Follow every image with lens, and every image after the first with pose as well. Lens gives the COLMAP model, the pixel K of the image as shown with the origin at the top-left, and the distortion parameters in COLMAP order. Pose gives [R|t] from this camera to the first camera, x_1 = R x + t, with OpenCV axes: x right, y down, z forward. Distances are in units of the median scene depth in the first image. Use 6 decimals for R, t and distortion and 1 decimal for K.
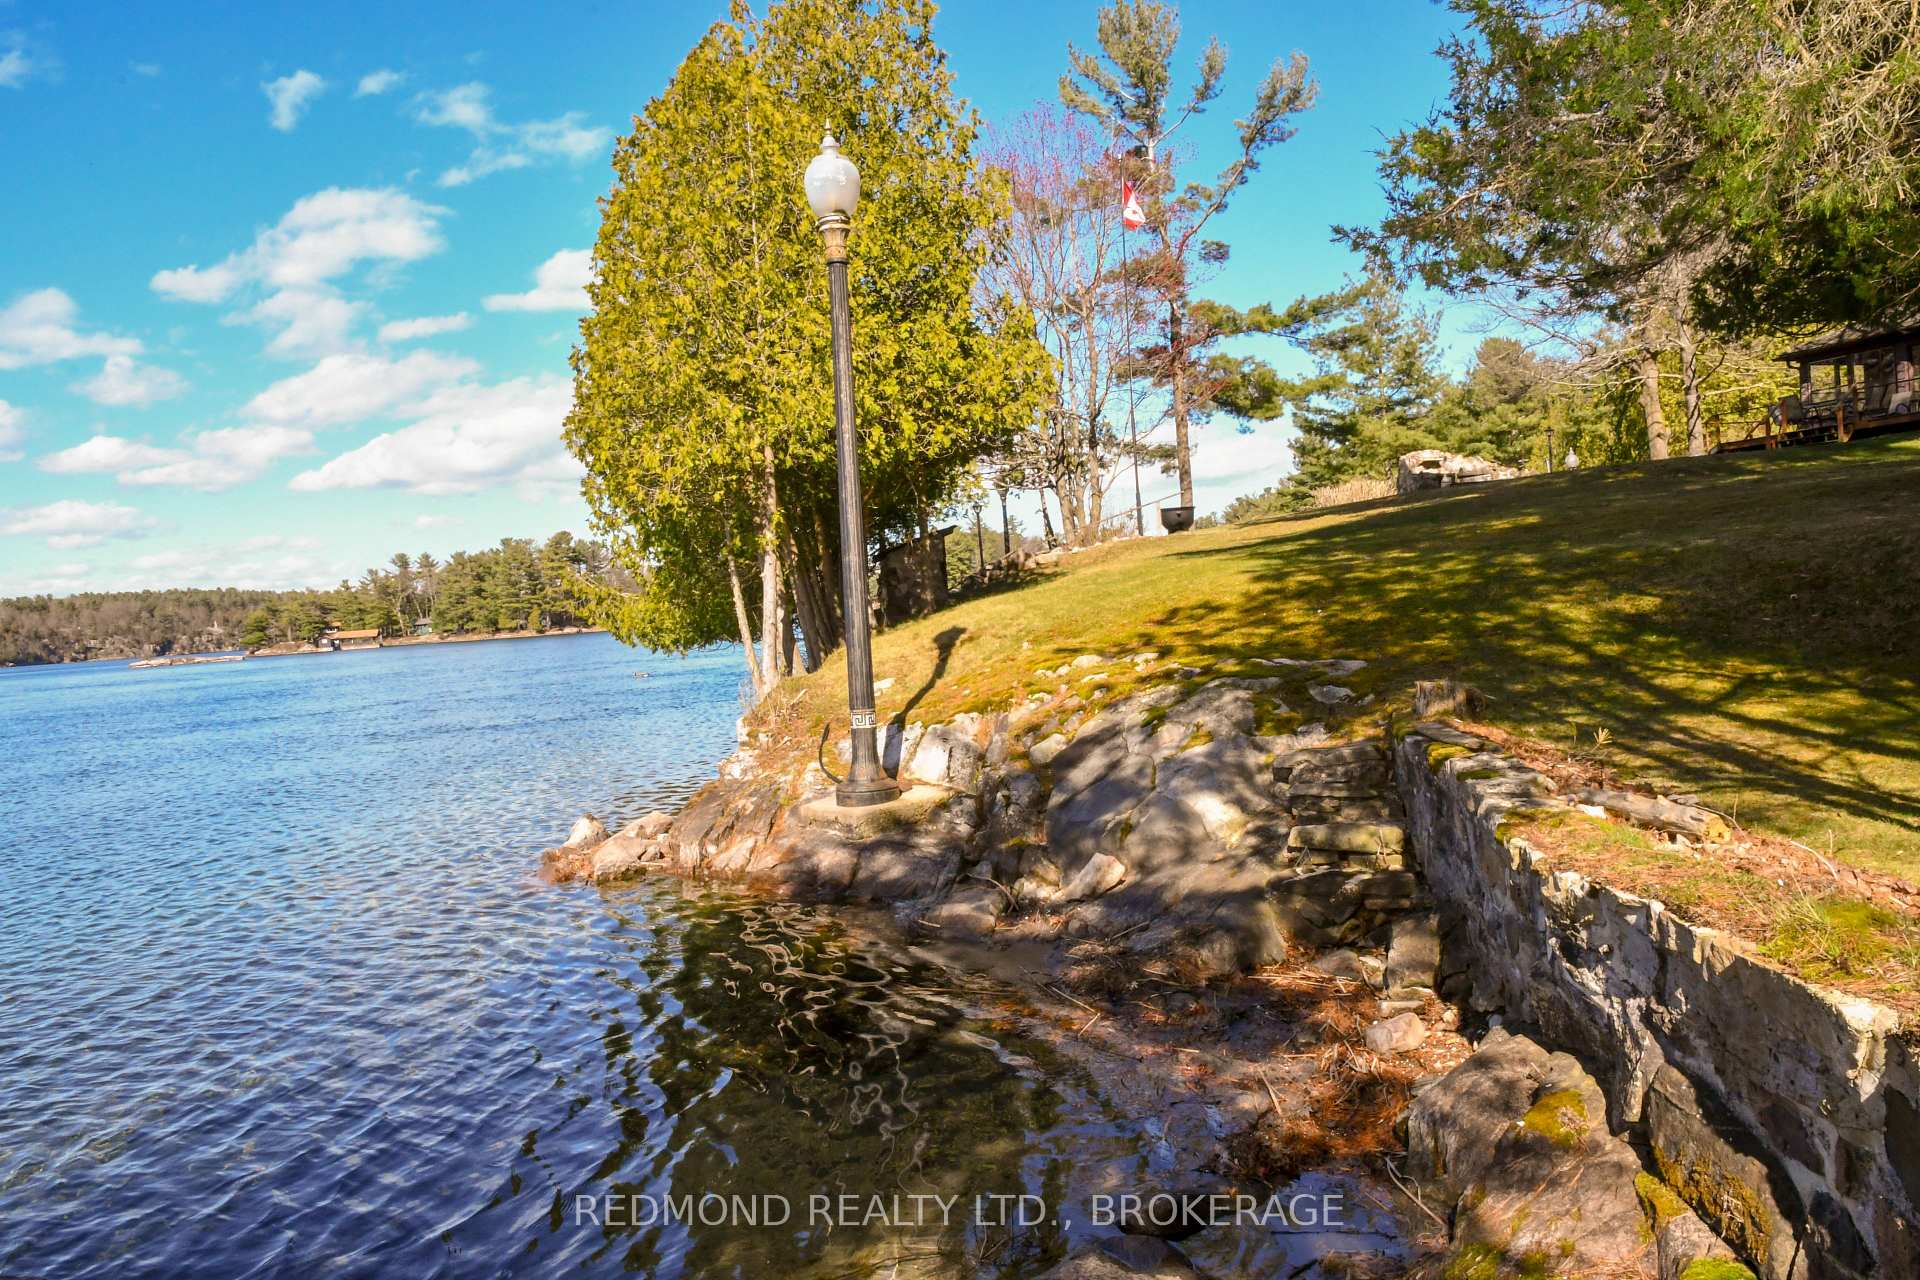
lens RADIAL K [[1344.5, 0, 960.0], [0, 1344.5, 640.0], [0, 0, 1]] dist [0.000004, -0.003741]
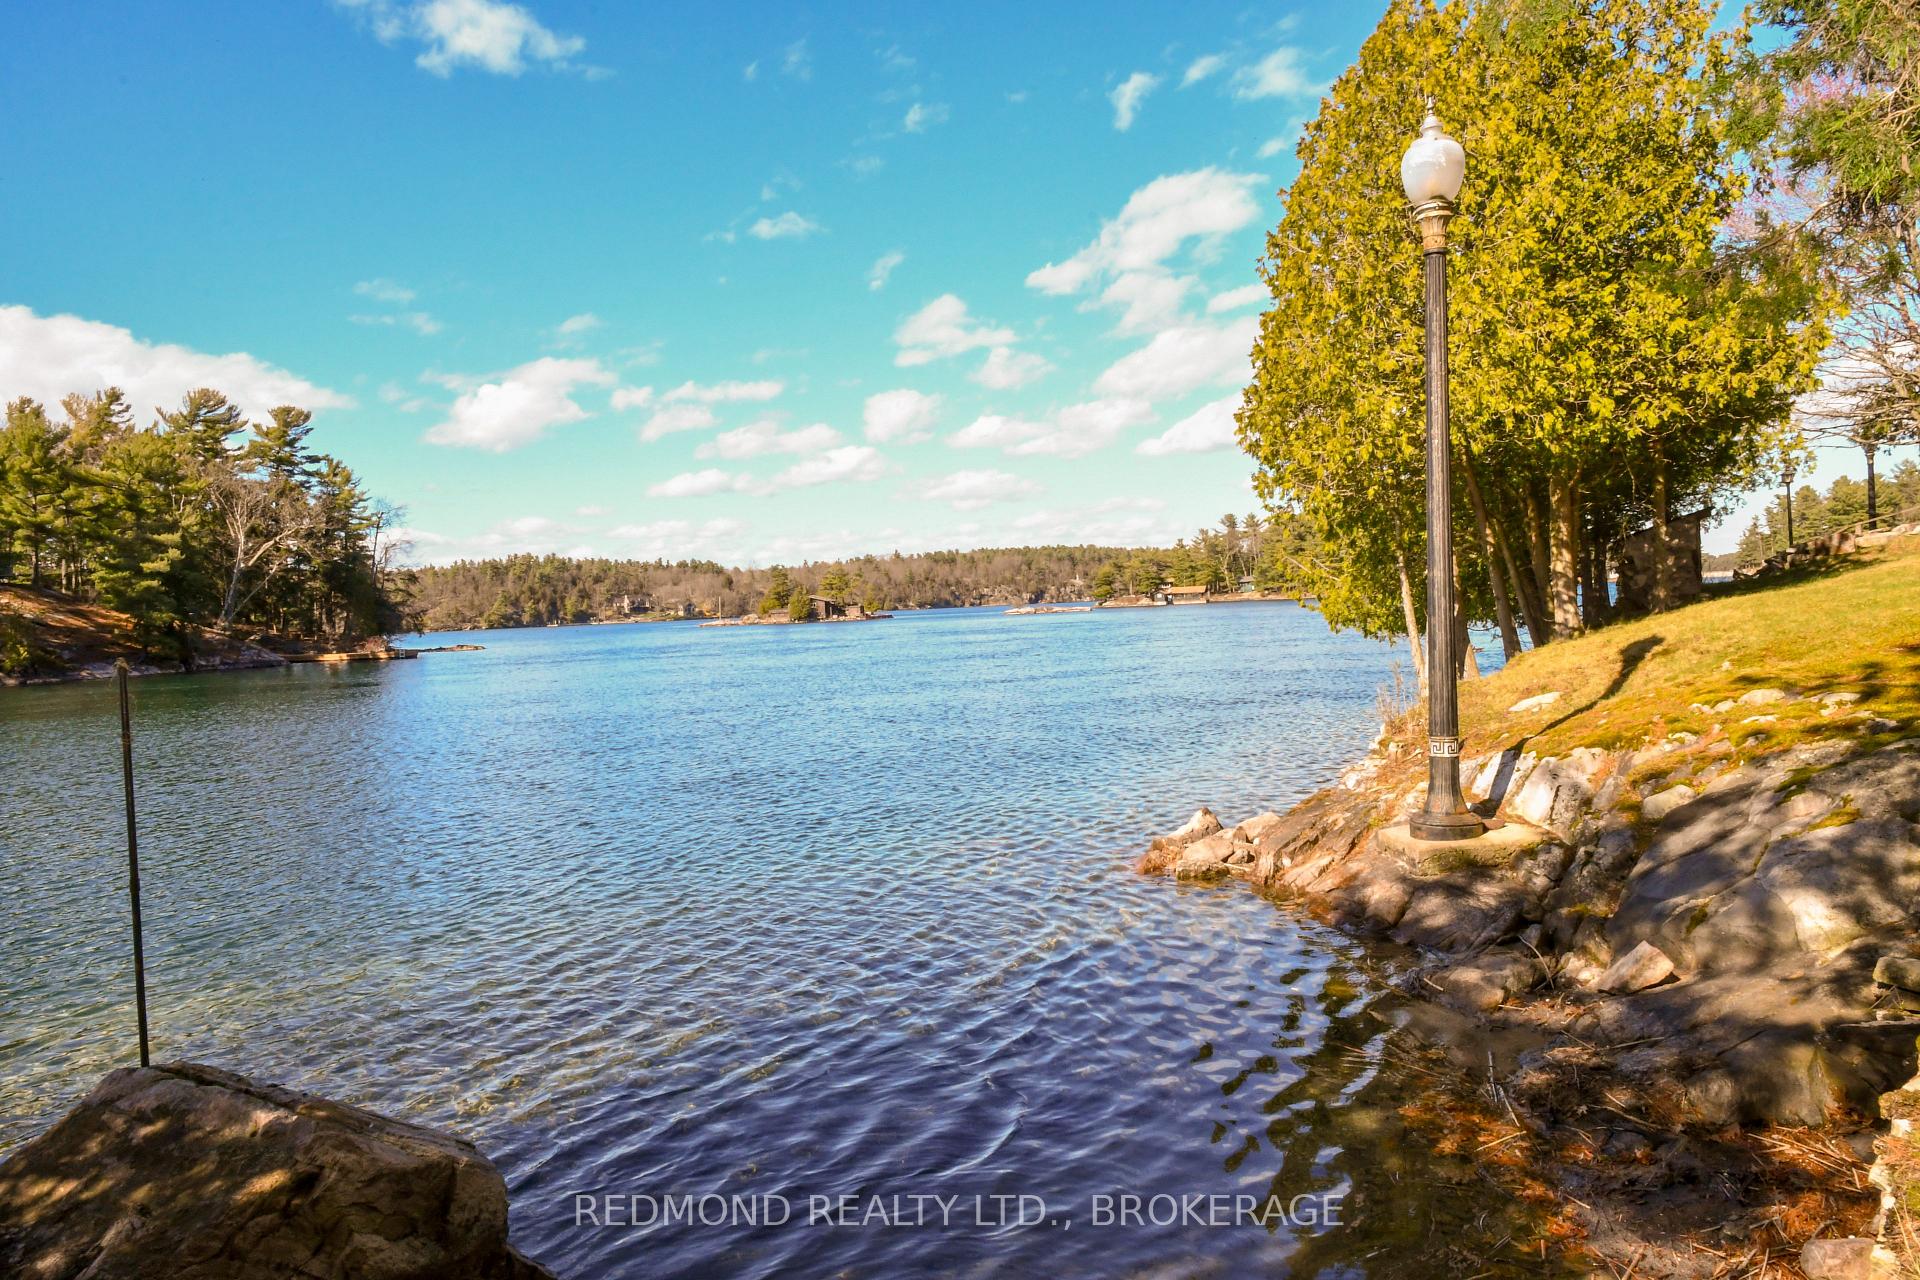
lens RADIAL K [[1362.6, 0, 960.0], [0, 1362.6, 640.0], [0, 0, 1]] dist [0.019564, -0.002675]
pose [[0.816027, 0.048155, -0.576005, 0.161903], [-0.027528, 0.998631, 0.044489, -0.039588], [0.577359, -0.020448, 0.816235, 0.031835]]
